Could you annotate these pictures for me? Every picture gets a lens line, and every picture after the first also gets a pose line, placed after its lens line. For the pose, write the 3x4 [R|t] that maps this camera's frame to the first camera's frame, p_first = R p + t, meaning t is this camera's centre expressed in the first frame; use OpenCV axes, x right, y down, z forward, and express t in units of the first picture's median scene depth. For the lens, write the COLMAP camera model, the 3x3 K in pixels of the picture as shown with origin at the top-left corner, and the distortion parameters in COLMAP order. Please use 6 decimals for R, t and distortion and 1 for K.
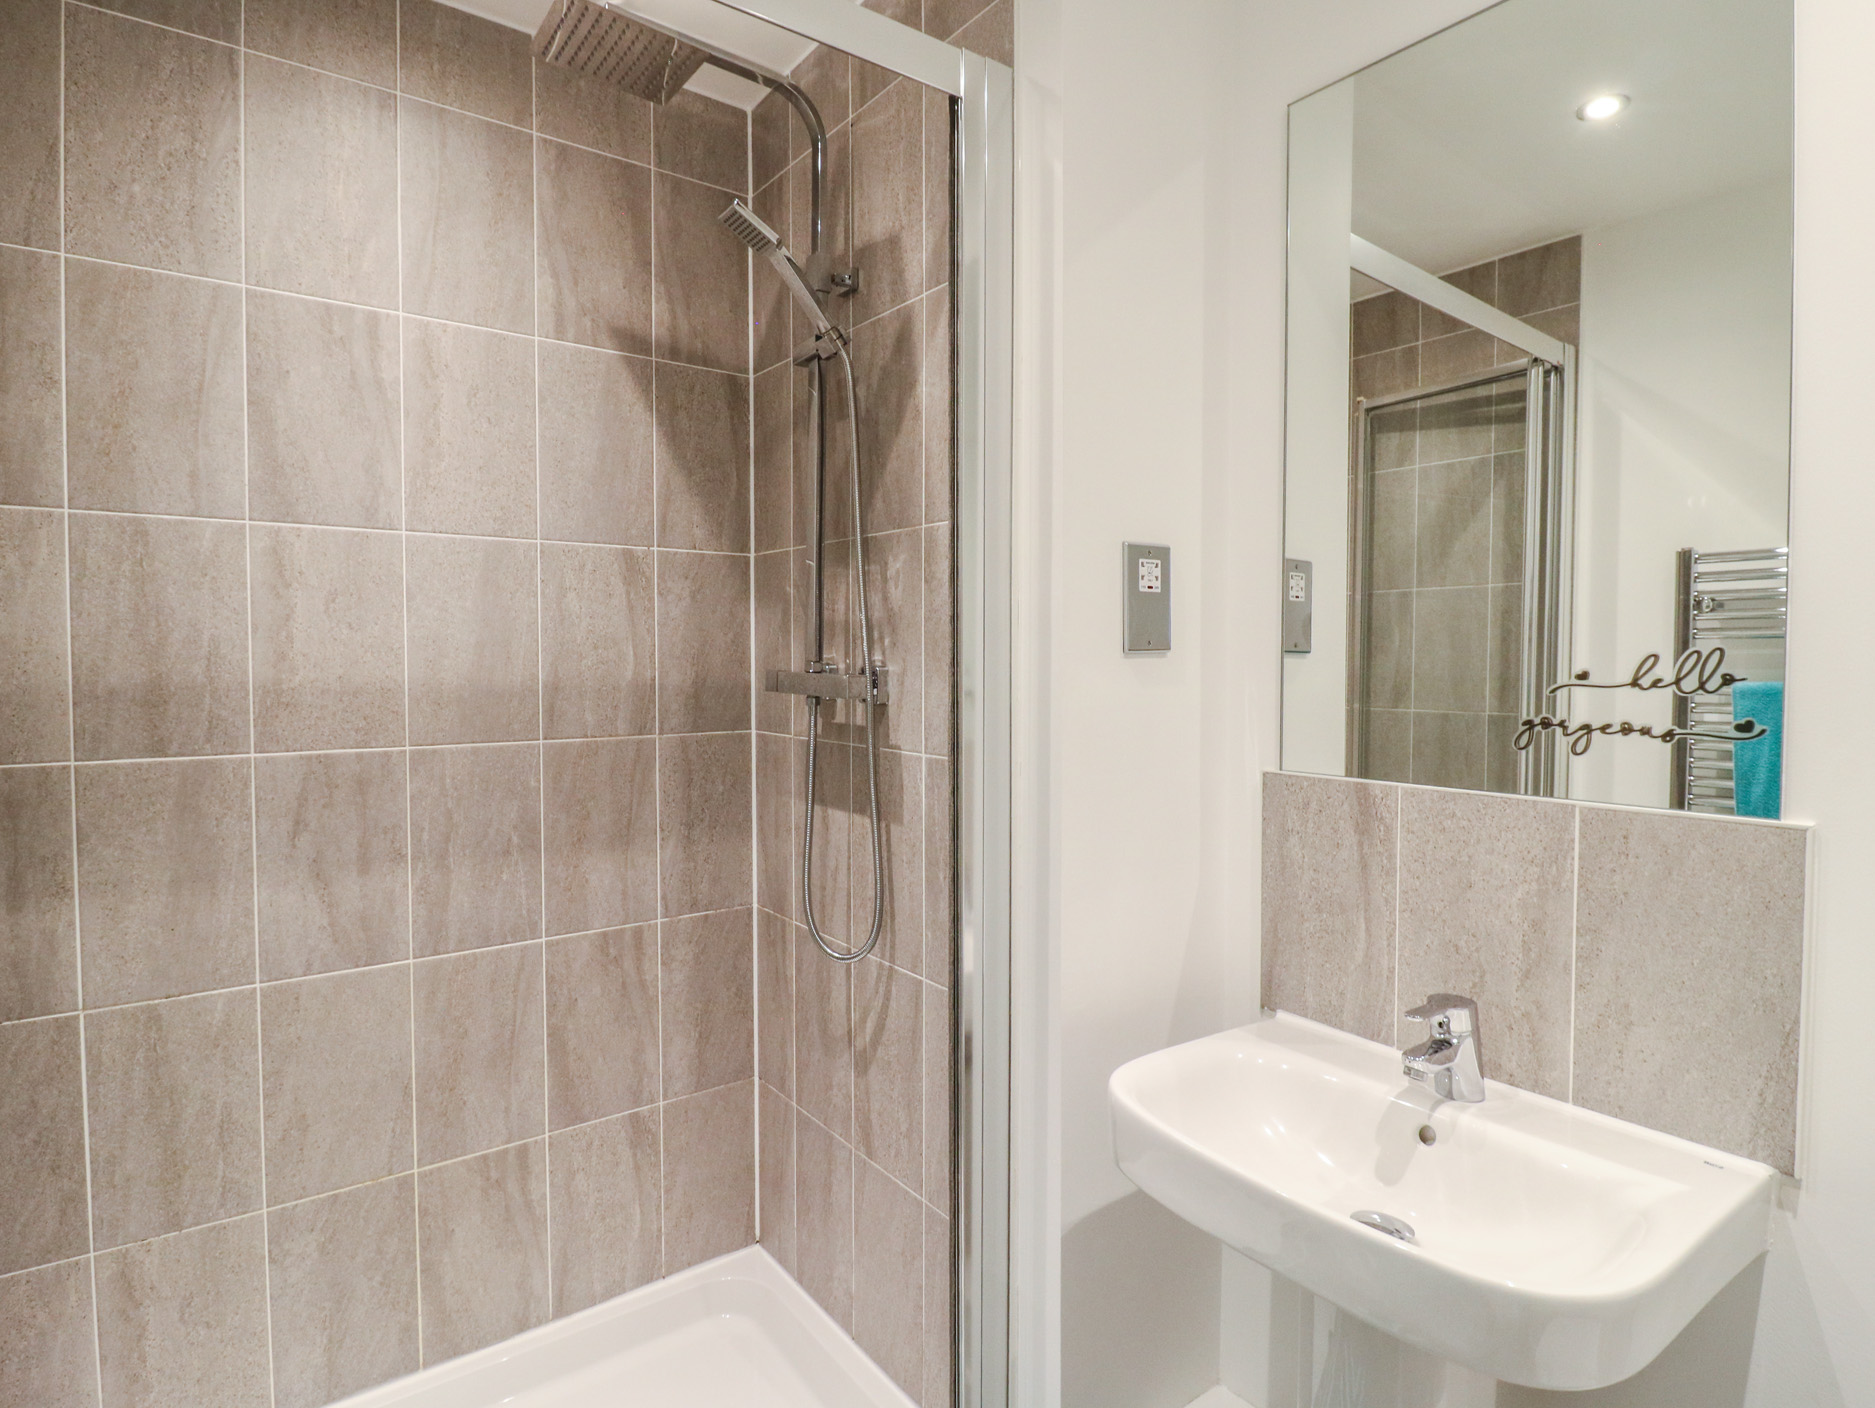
lens RADIAL K [[1018.5, 0, 948.4], [0, 1018.5, 692.4], [0, 0, 1]] dist [0.002740, -0.014928]
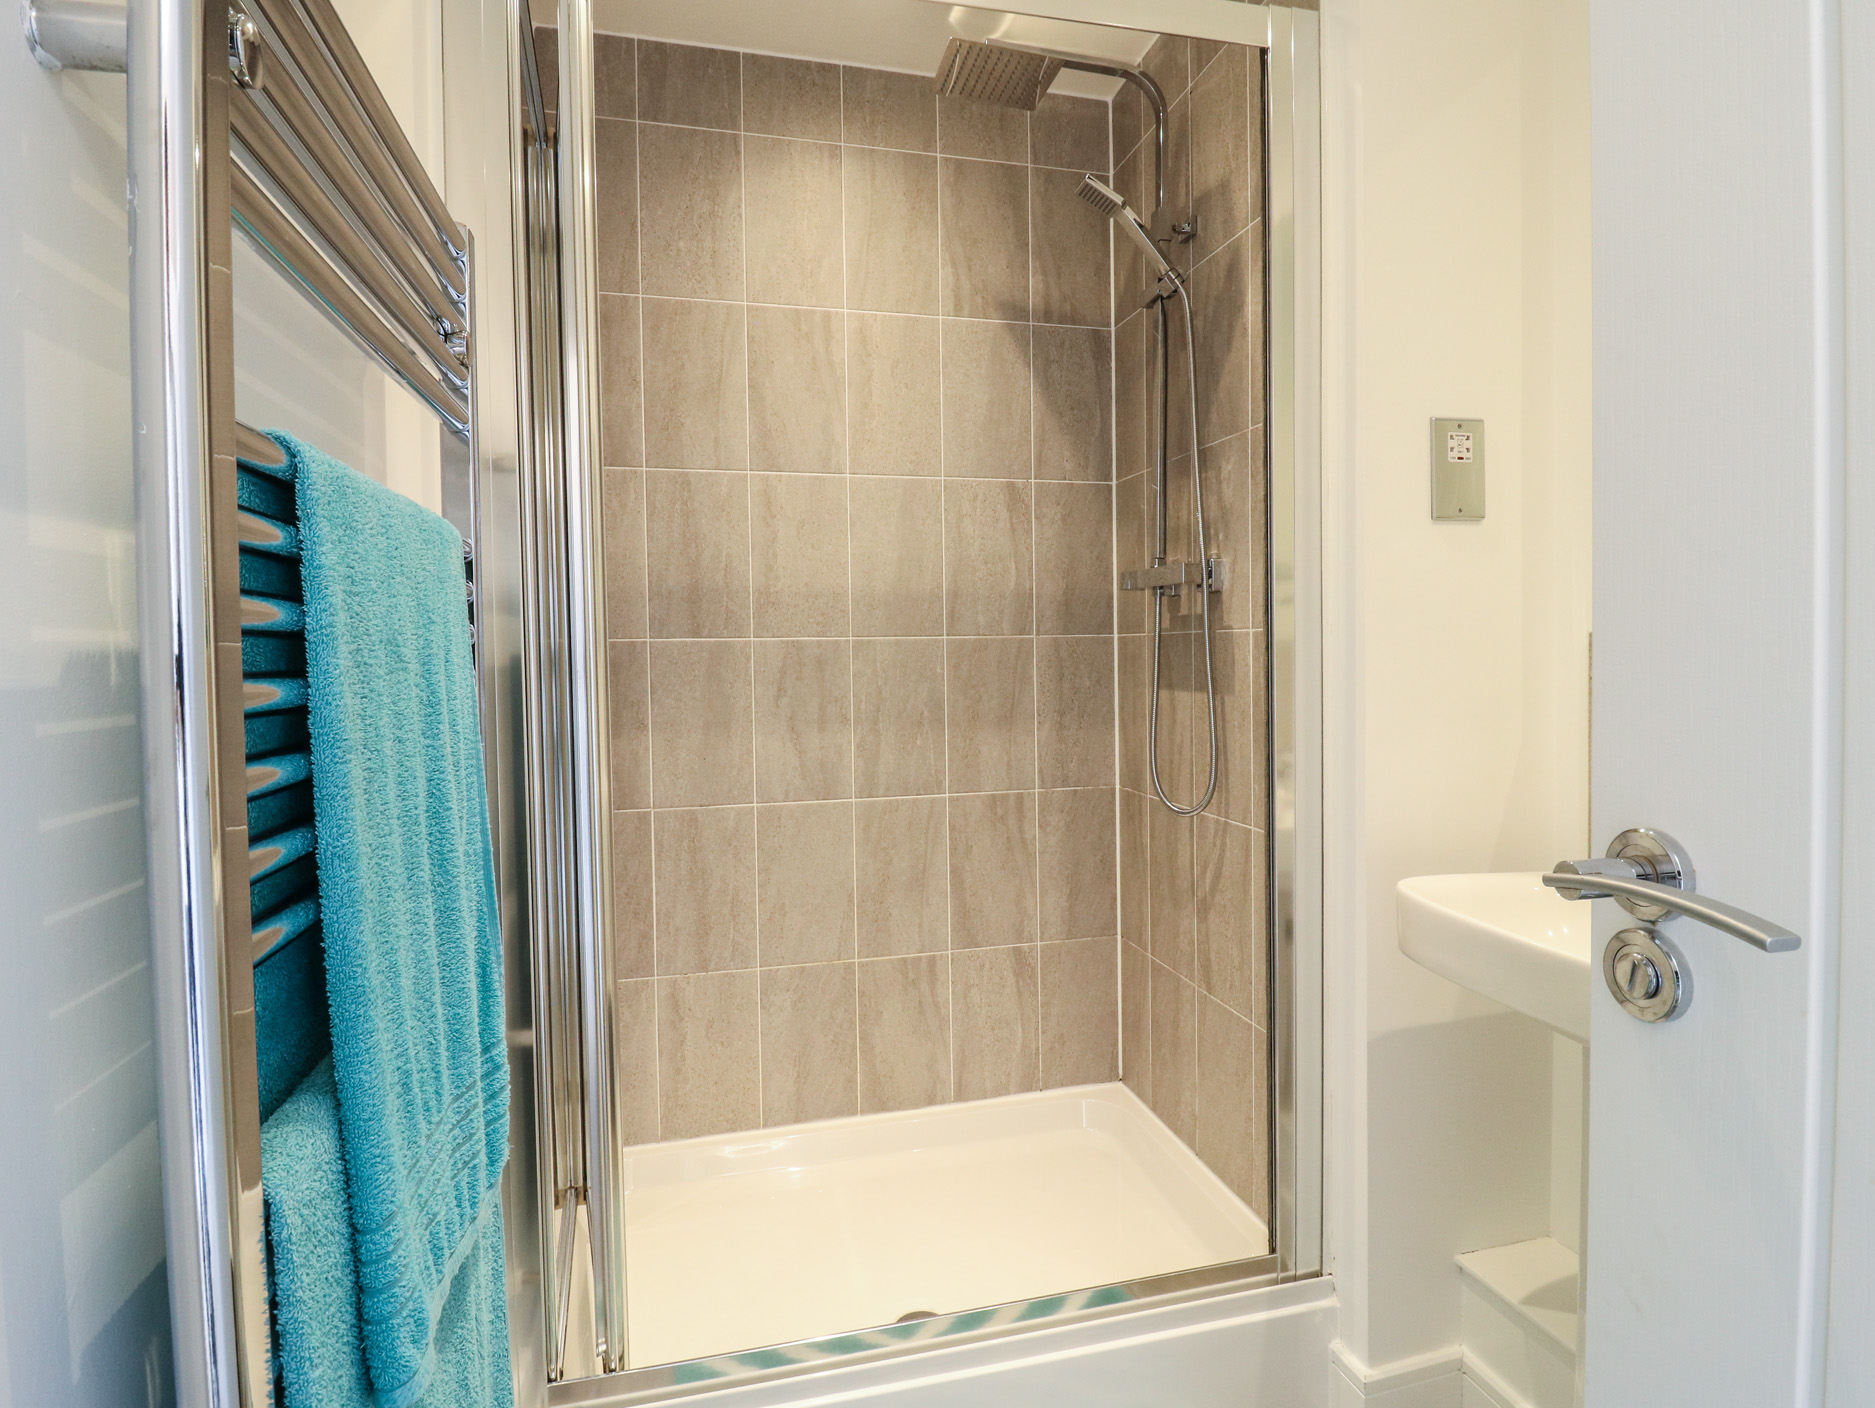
lens RADIAL K [[1018.5, 0, 948.4], [0, 1018.5, 692.4], [0, 0, 1]] dist [0.002740, -0.014928]
pose [[0.922591, -0.000327, -0.385780, 0.096610], [0.001446, 0.999996, 0.002612, 0.119852], [0.385778, -0.002967, 0.922587, -0.173244]]
